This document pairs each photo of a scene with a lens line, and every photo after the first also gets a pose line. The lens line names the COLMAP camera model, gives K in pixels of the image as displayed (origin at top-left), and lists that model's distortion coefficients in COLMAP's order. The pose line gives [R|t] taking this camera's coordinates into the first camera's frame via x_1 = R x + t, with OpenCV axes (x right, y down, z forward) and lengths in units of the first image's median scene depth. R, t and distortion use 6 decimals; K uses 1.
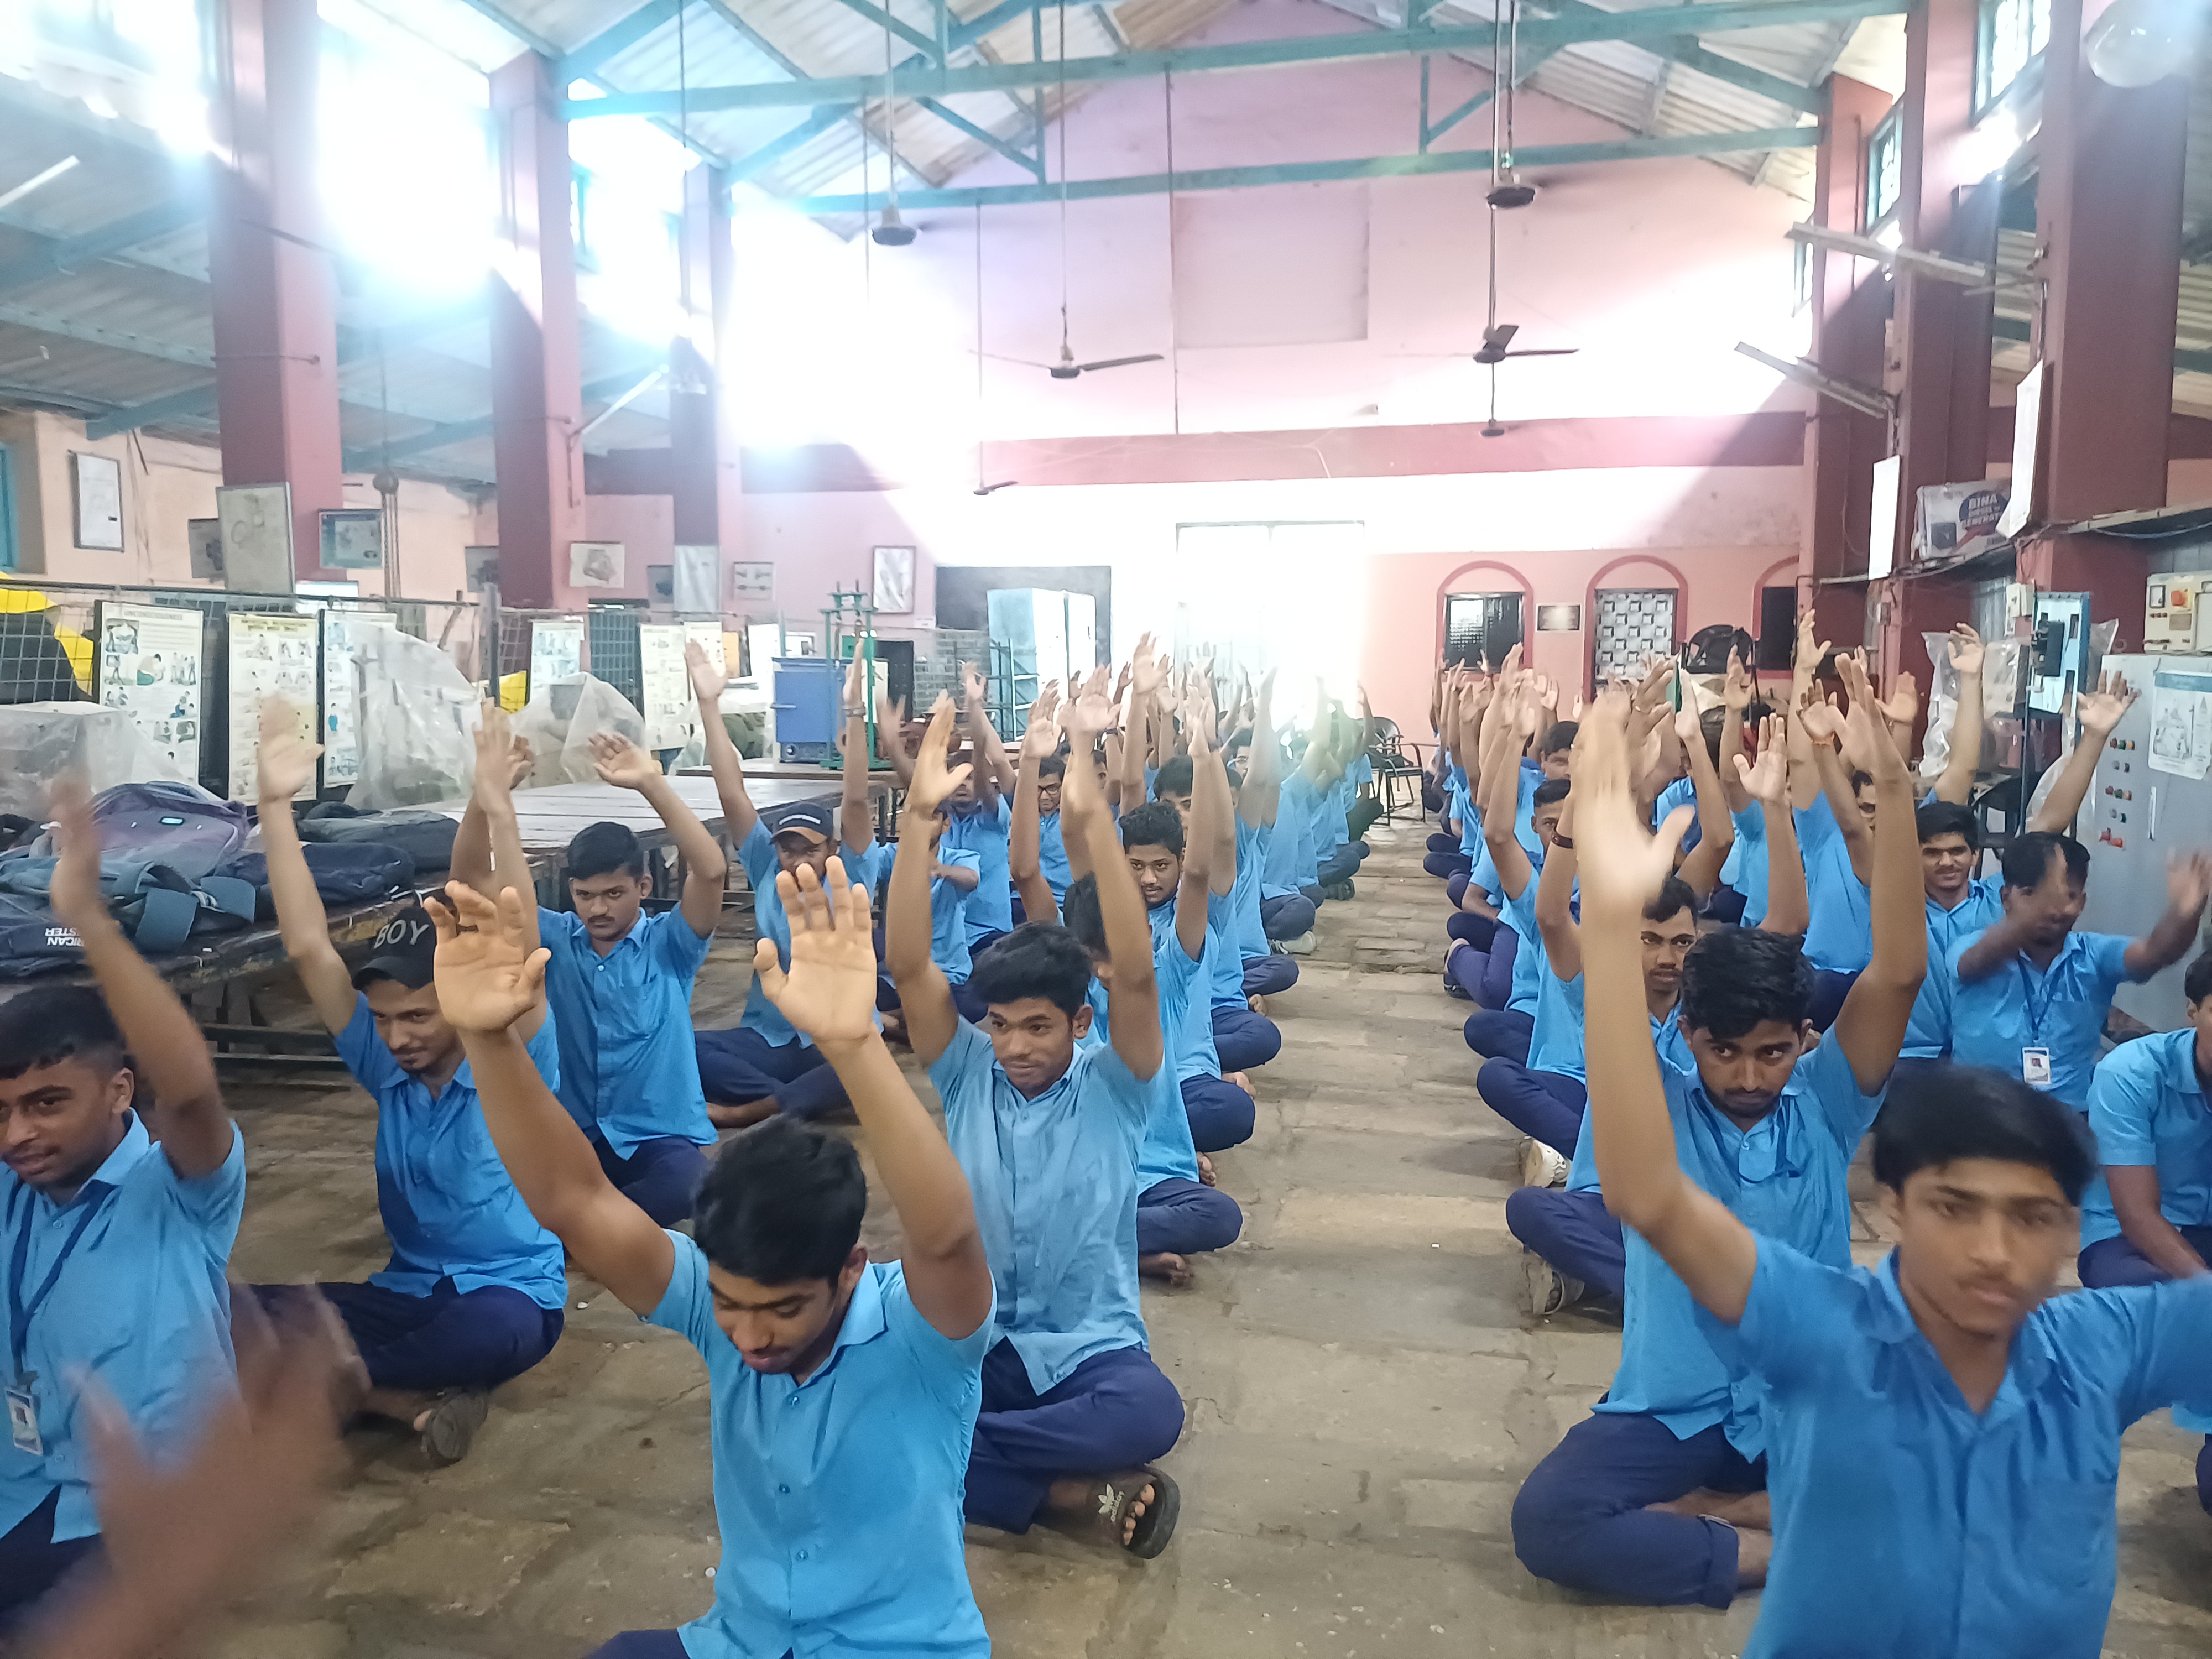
lens RADIAL K [[1632.9, 0, 1112.0], [0, 1632.9, 818.8], [0, 0, 1]] dist [0.061513, -0.061680]
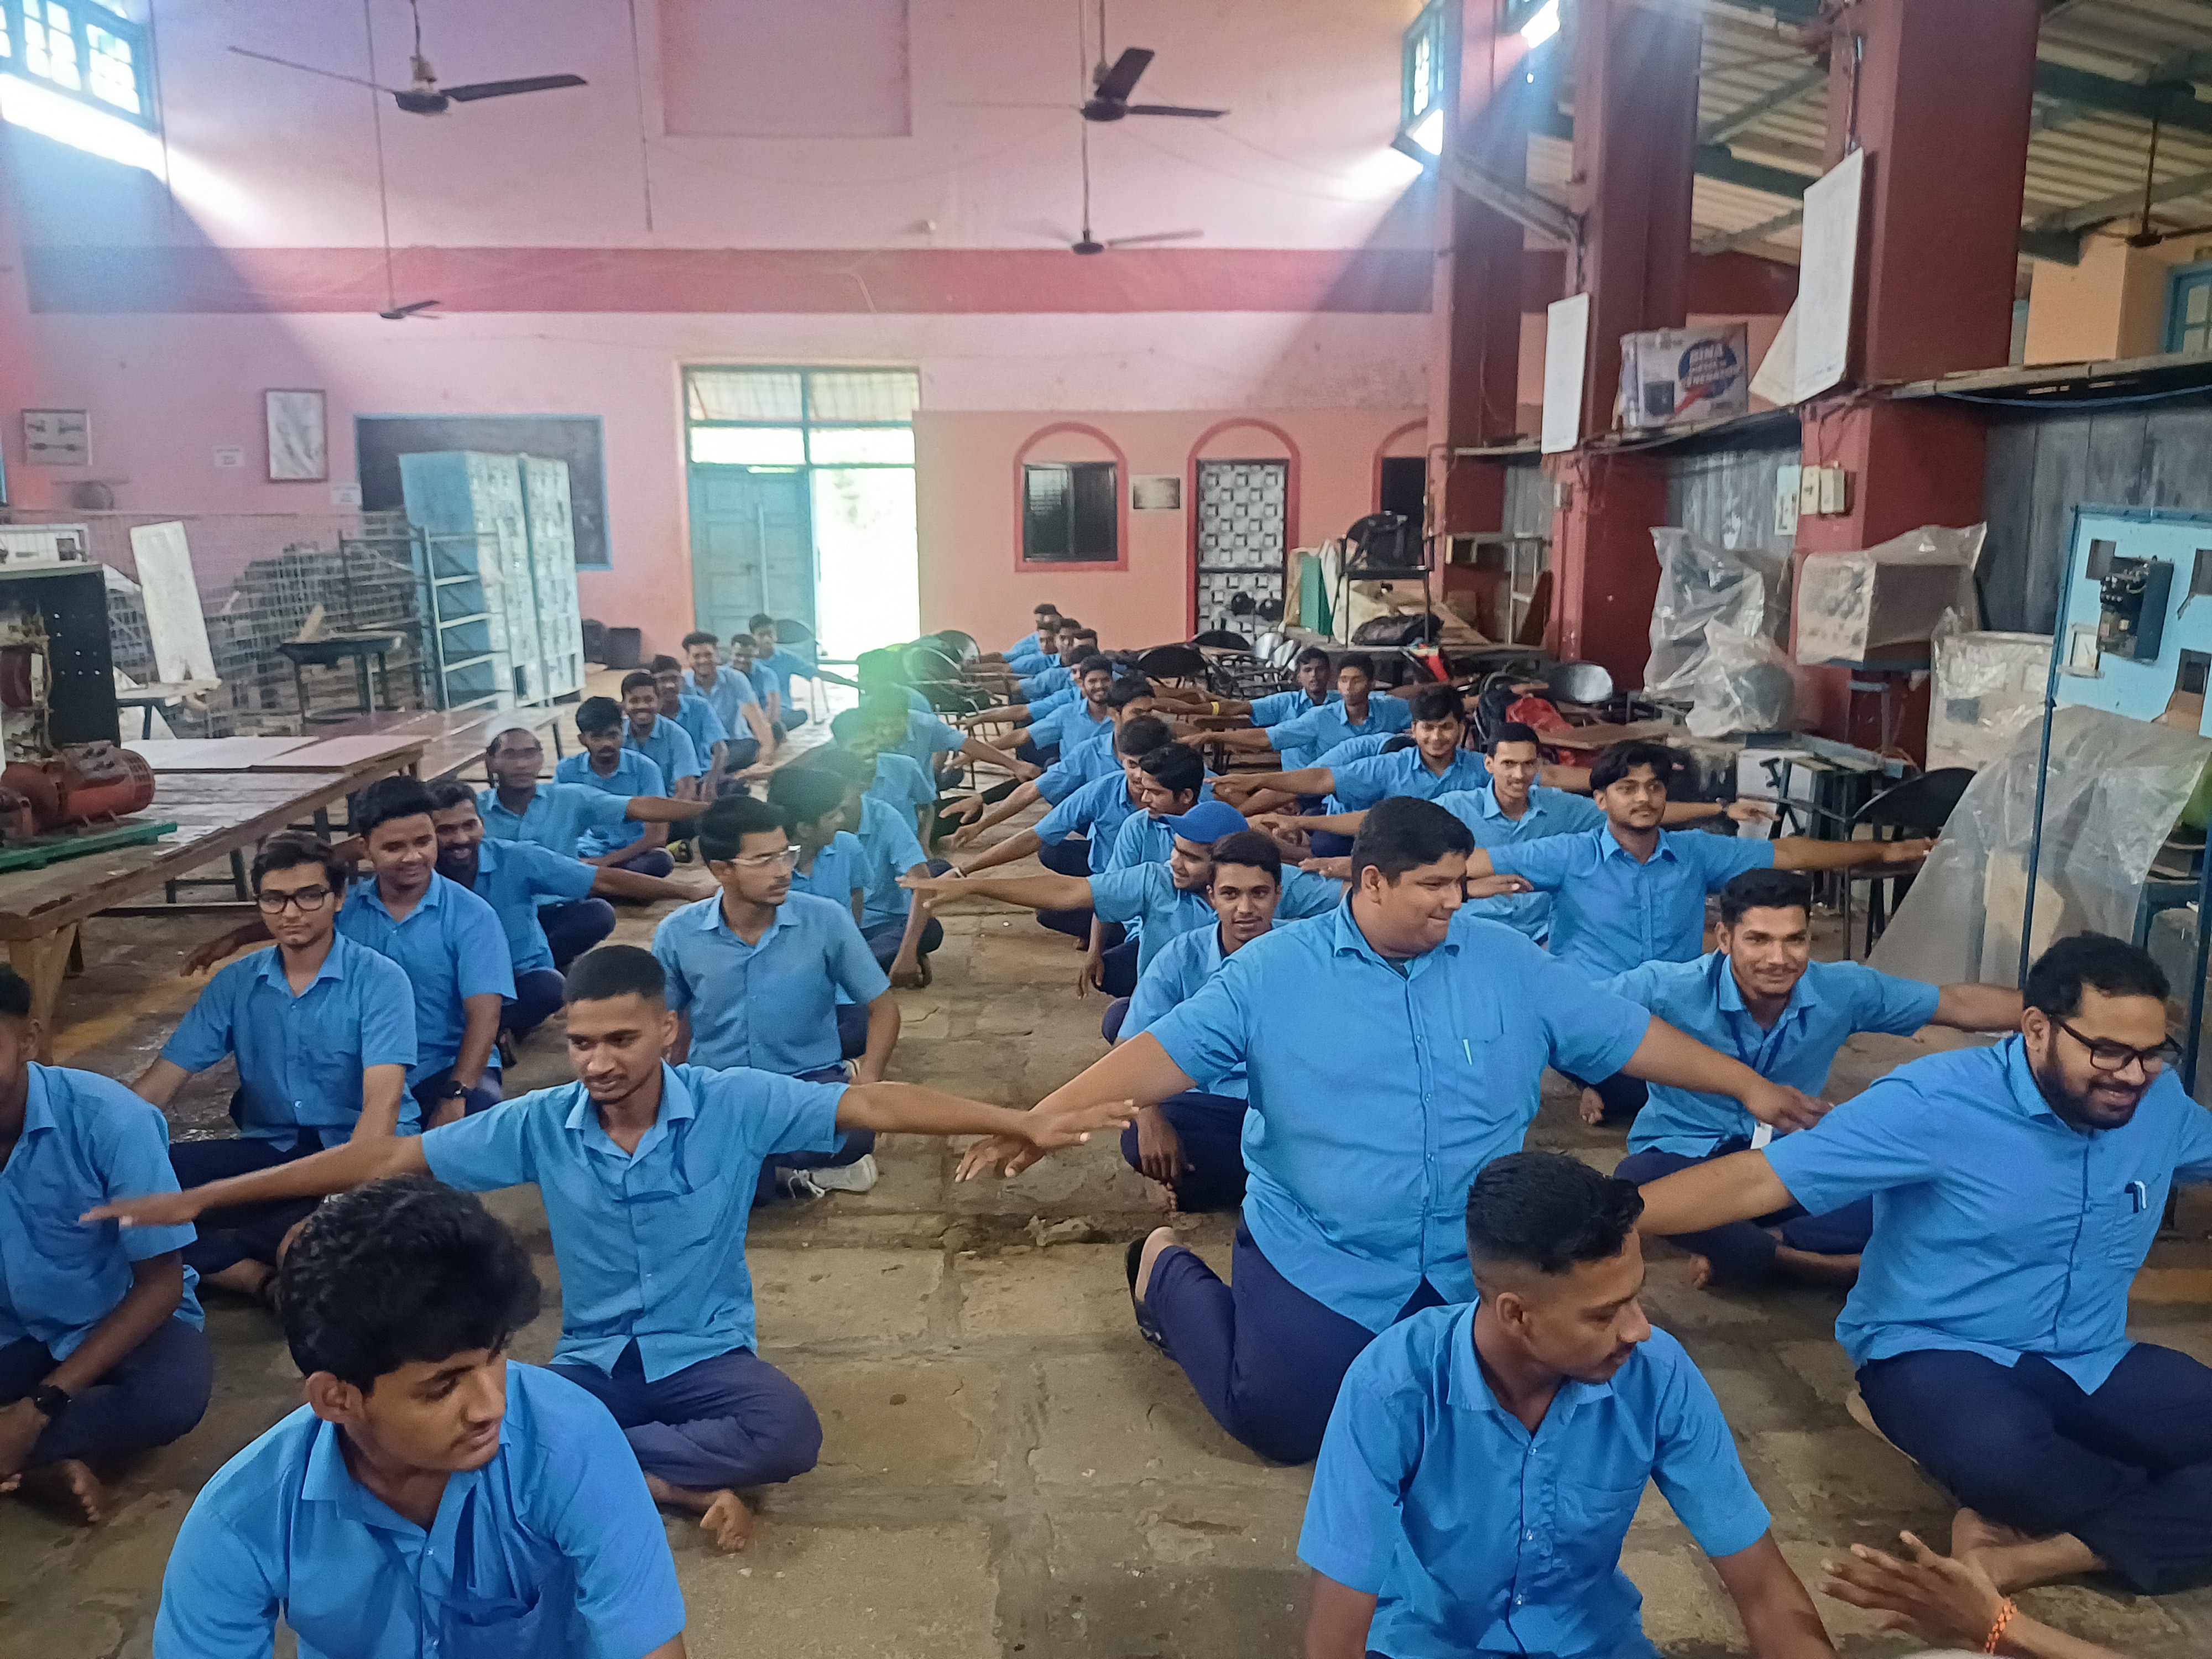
lens RADIAL K [[1632.9, 0, 1072.9], [0, 1632.9, 828.7], [0, 0, 1]] dist [0.061513, -0.061680]
pose [[0.970320, -0.049724, 0.236657, 0.042811], [0.027792, 0.995077, 0.095125, -0.051819], [-0.240222, -0.085724, 0.966925, 0.301037]]
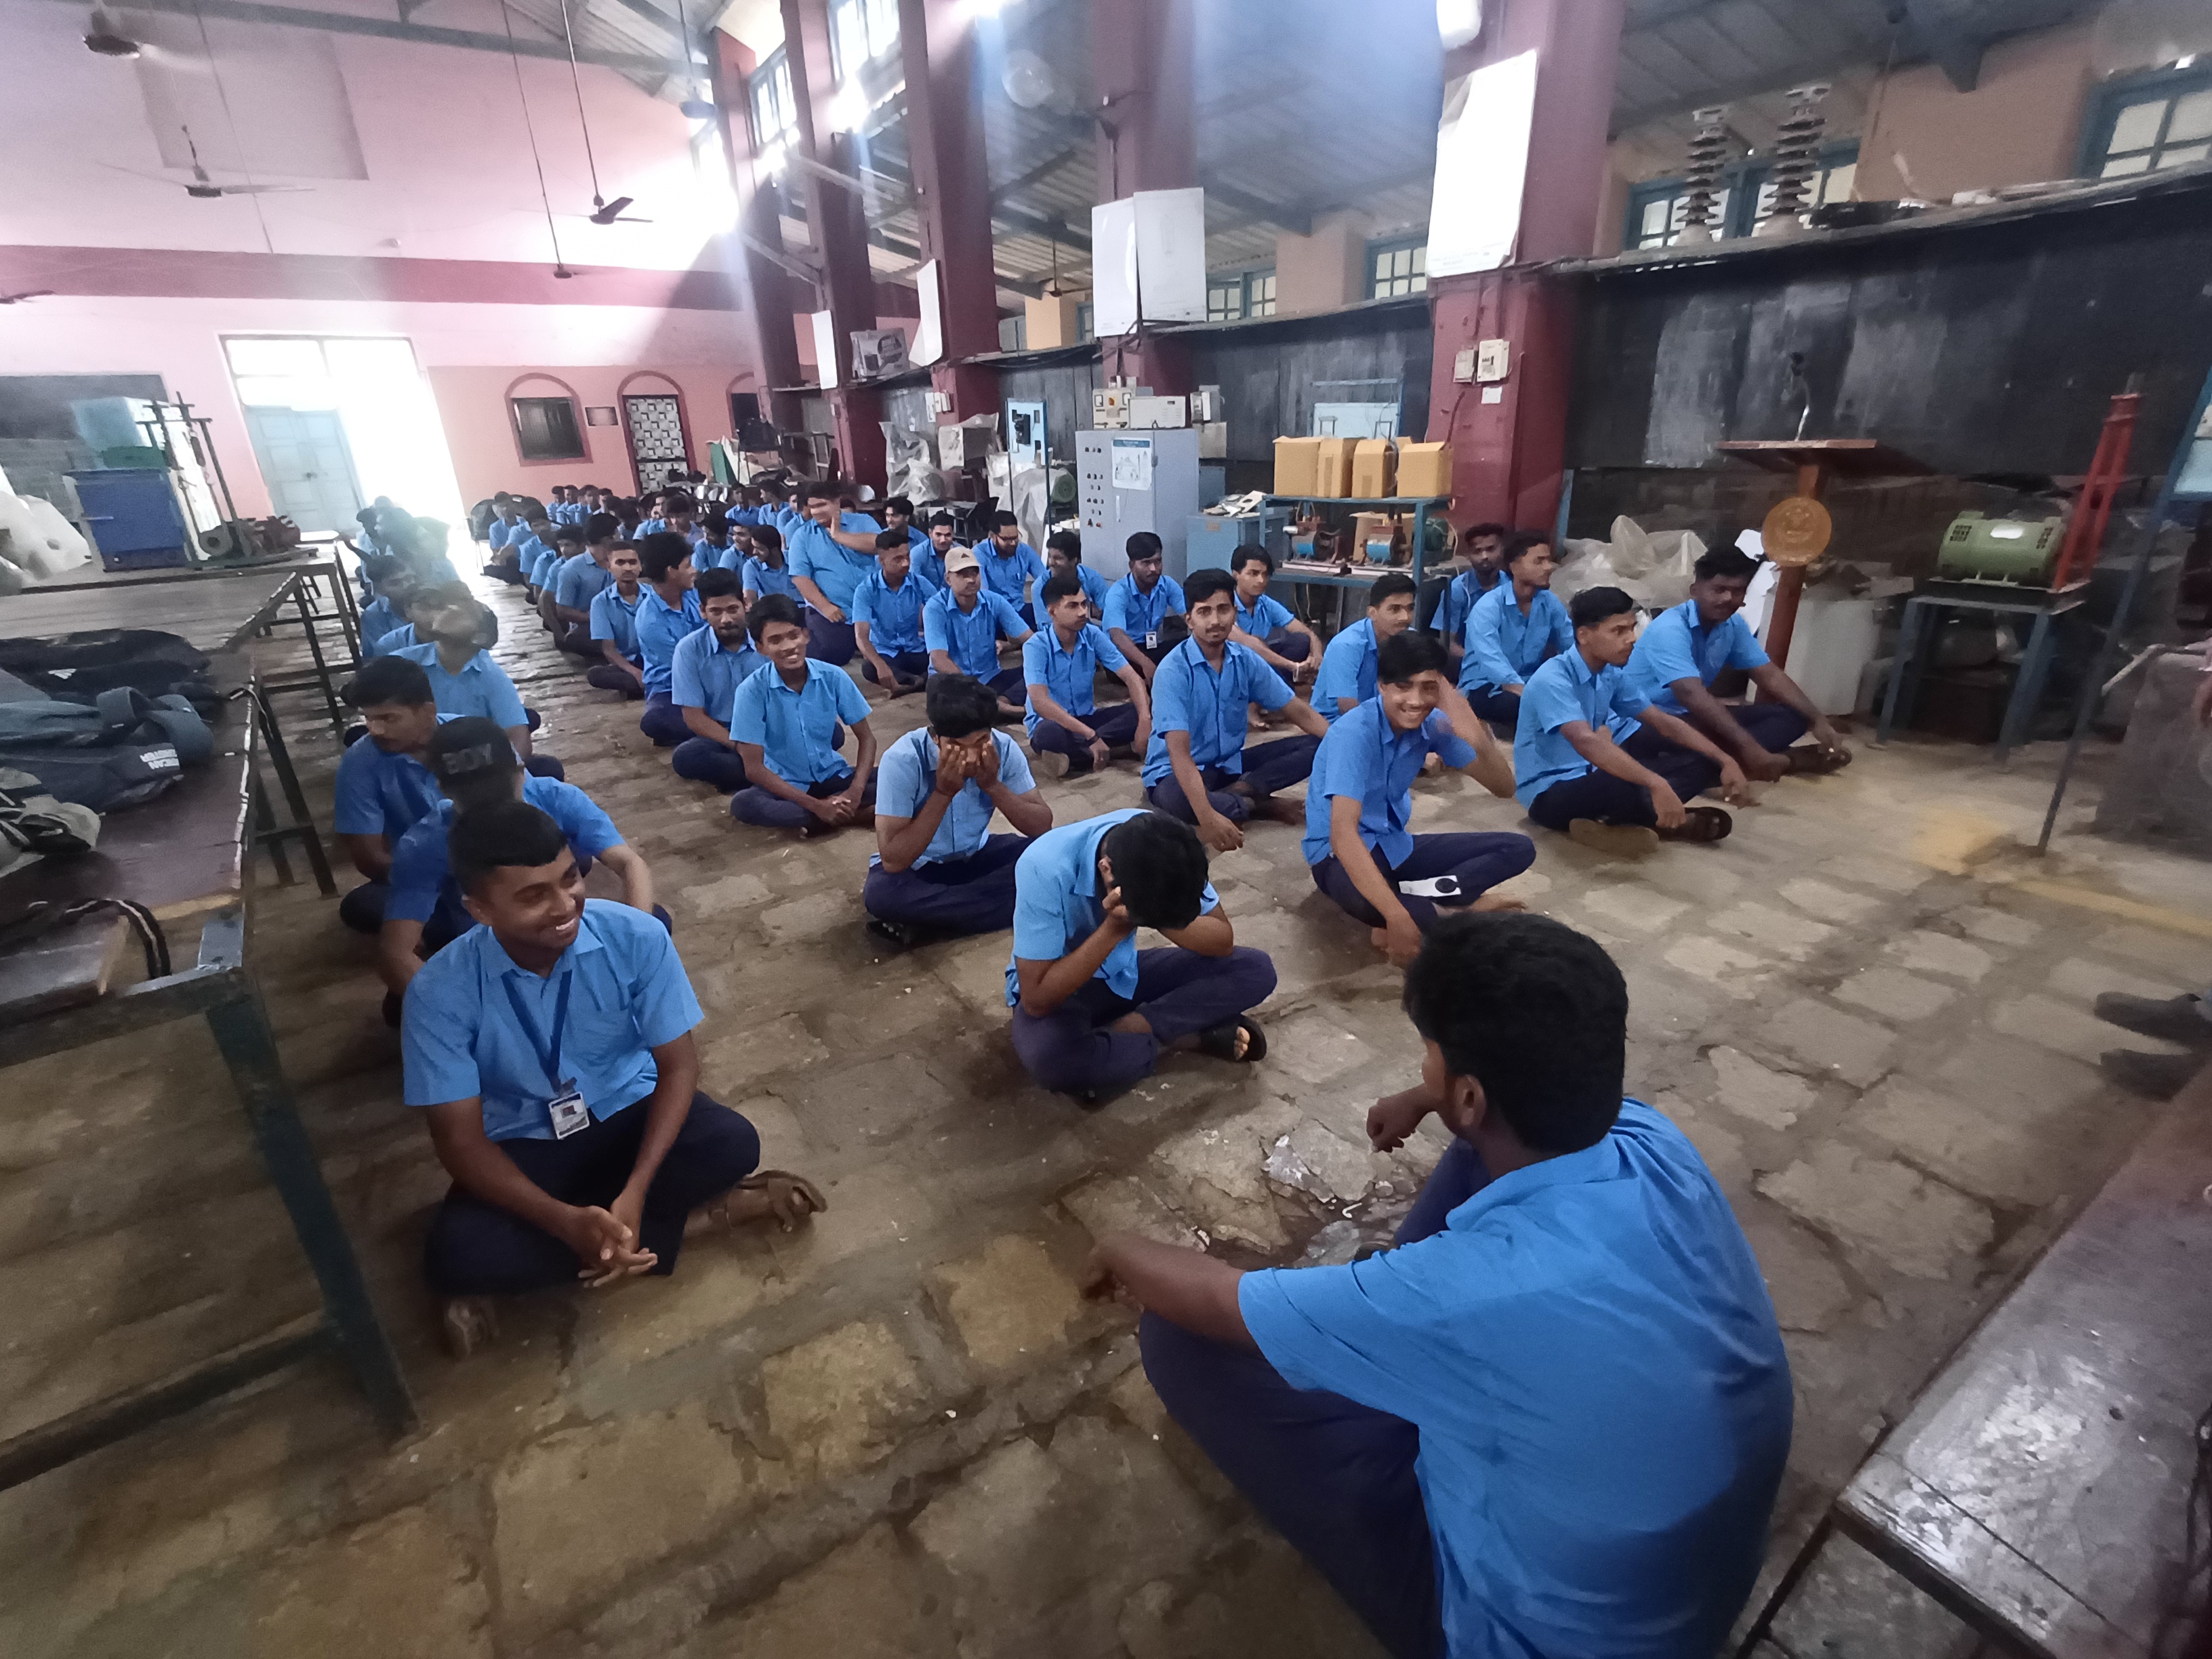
lens RADIAL K [[1010.9, 0, 1106.8], [0, 1010.9, 814.9], [0, 0, 1]] dist [-0.007461, -0.001746]
pose [[0.700474, -0.275977, 0.658159, -0.148804], [0.099366, 0.950938, 0.292990, -0.006117], [-0.706727, -0.139833, 0.693530, 0.030164]]
